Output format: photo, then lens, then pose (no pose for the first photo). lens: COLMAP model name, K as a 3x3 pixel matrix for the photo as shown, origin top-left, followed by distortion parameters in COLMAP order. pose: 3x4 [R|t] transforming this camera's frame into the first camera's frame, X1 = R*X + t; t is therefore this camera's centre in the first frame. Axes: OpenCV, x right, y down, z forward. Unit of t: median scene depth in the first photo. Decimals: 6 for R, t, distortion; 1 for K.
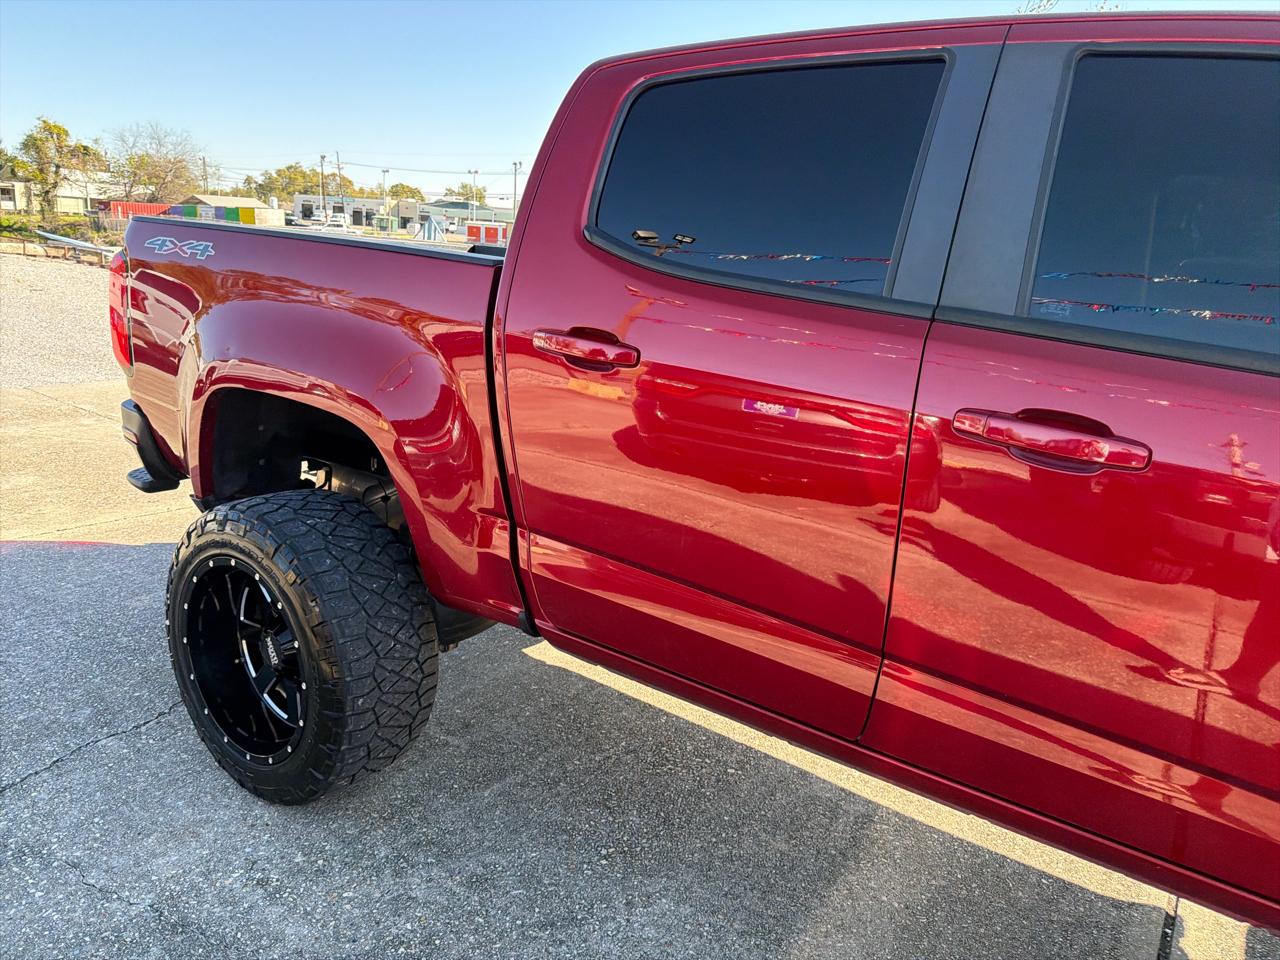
lens RADIAL K [[911.8, 0, 634.0], [0, 911.8, 465.4], [0, 0, 1]] dist [0.007897, -0.001977]
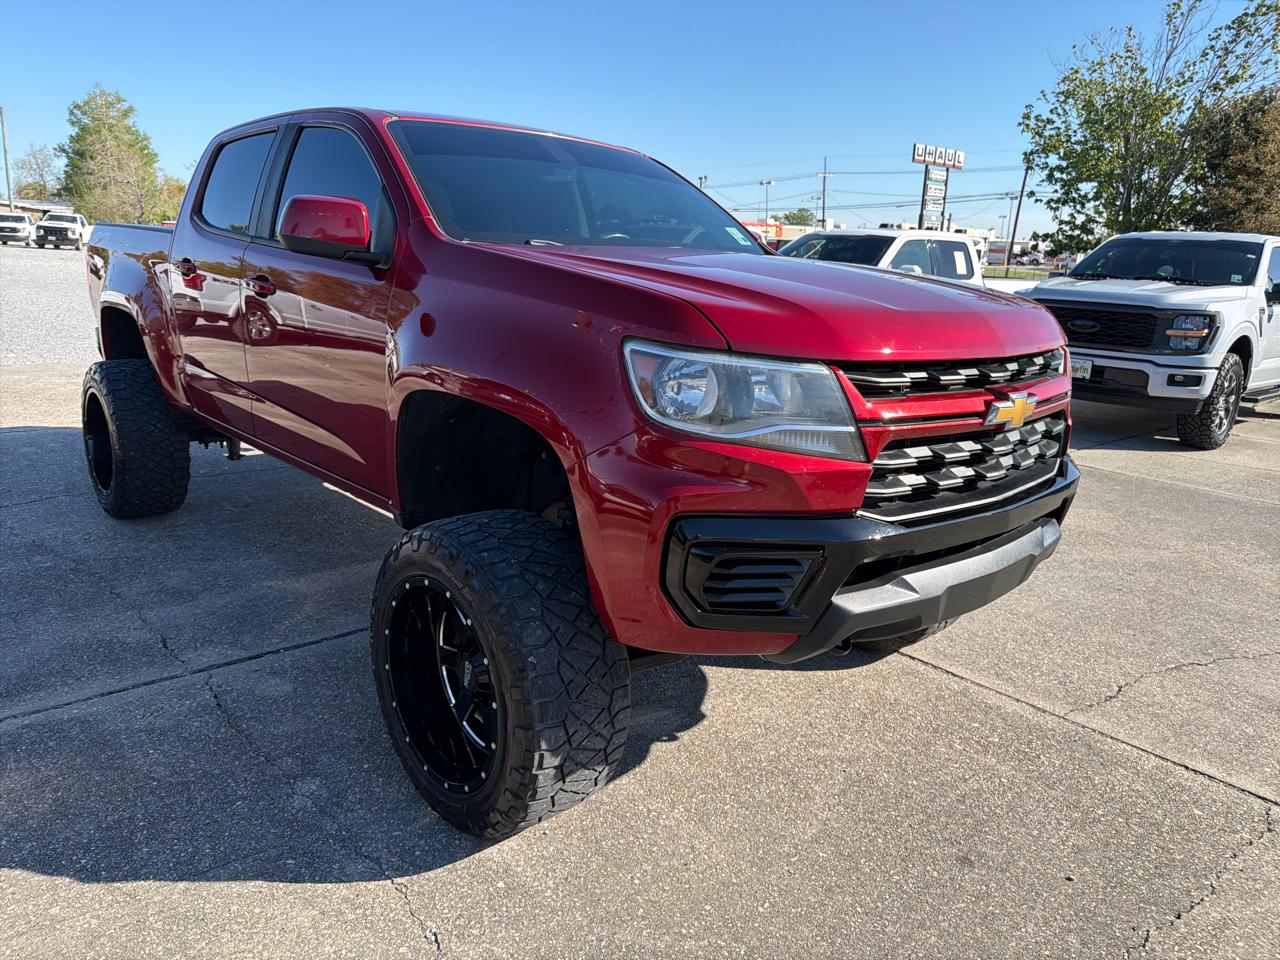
lens RADIAL K [[907.4, 0, 639.9], [0, 907.4, 469.7], [0, 0, 1]] dist [-0.000298, -0.000153]
pose [[0.977063, 0.020021, -0.212008, 1.141391], [-0.021725, 0.999748, -0.005710, 0.263013], [0.211840, 0.010185, 0.977251, -0.673445]]
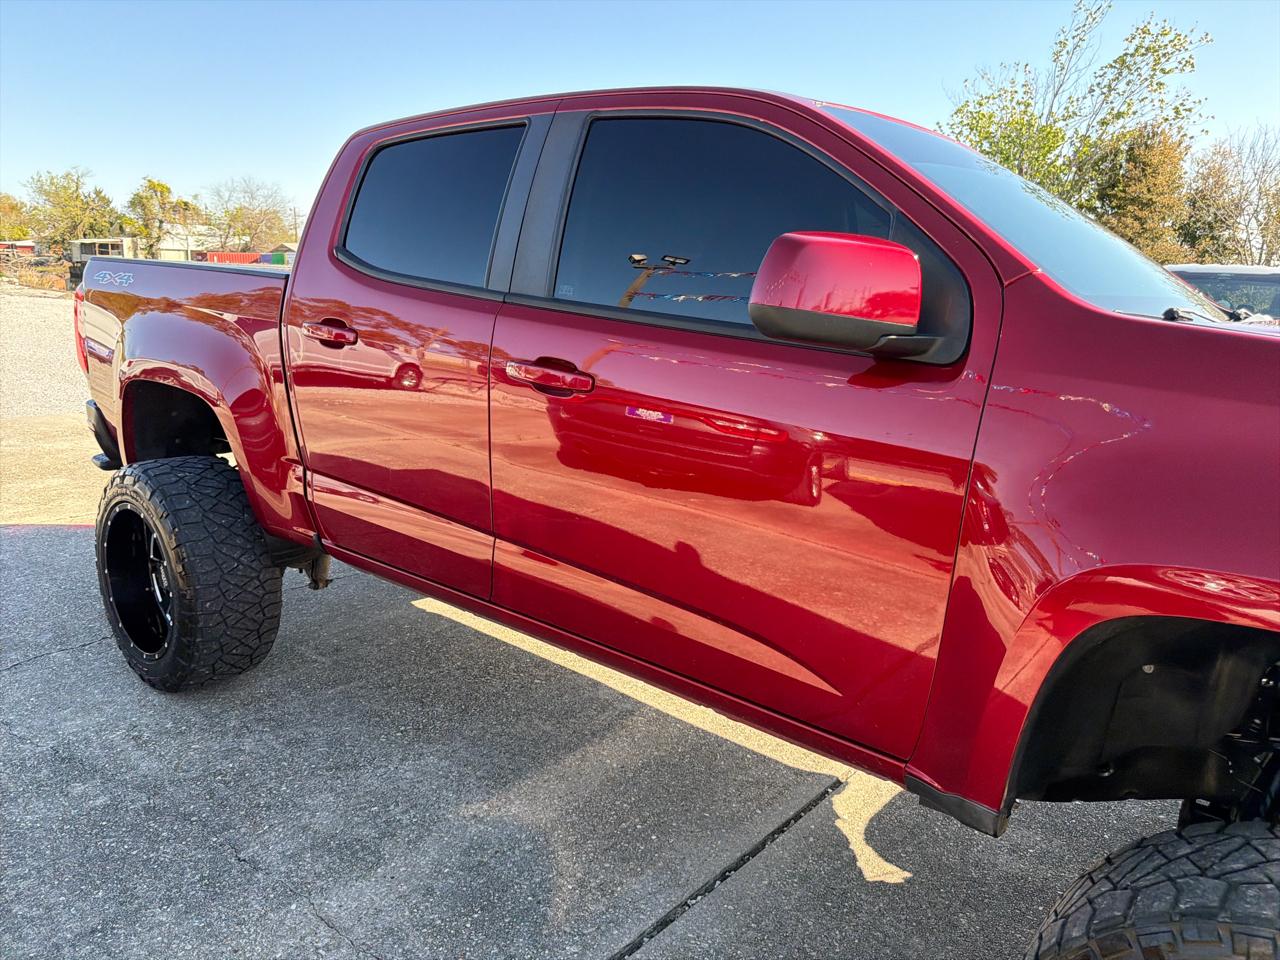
lens RADIAL K [[907.4, 0, 639.9], [0, 907.4, 469.7], [0, 0, 1]] dist [-0.000298, -0.000153]
pose [[0.996778, -0.012804, -0.079184, 0.414808], [0.010405, 0.999476, -0.030637, 0.099928], [0.079535, 0.029714, 0.996389, -0.270157]]
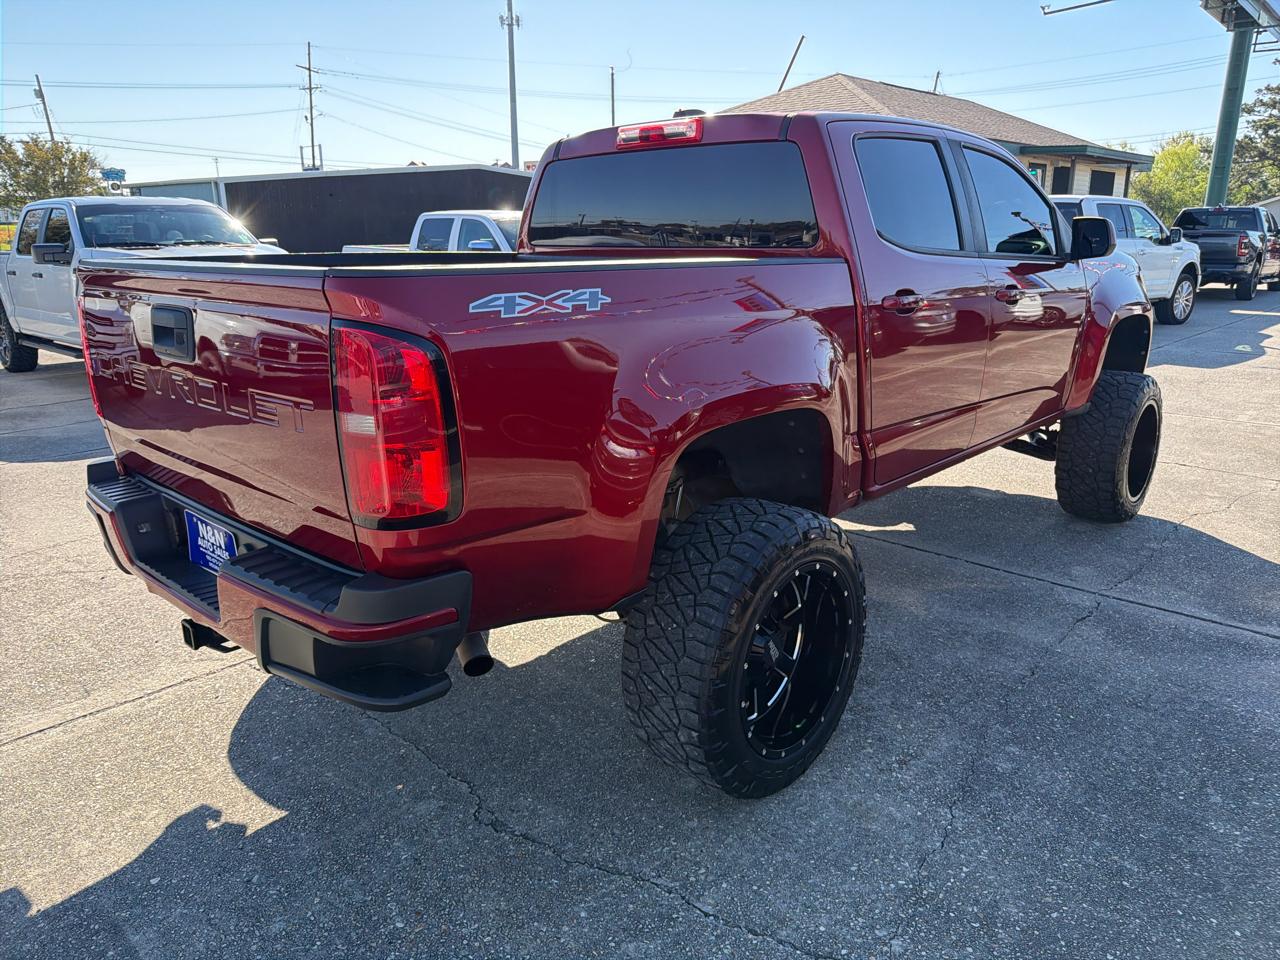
lens RADIAL K [[911.8, 0, 634.0], [0, 911.8, 465.4], [0, 0, 1]] dist [0.007897, -0.001977]
pose [[0.142270, -0.342004, 0.928866, -1.392748], [0.235611, 0.923140, 0.303809, -0.375904], [-0.961377, 0.175628, 0.211916, 0.939410]]
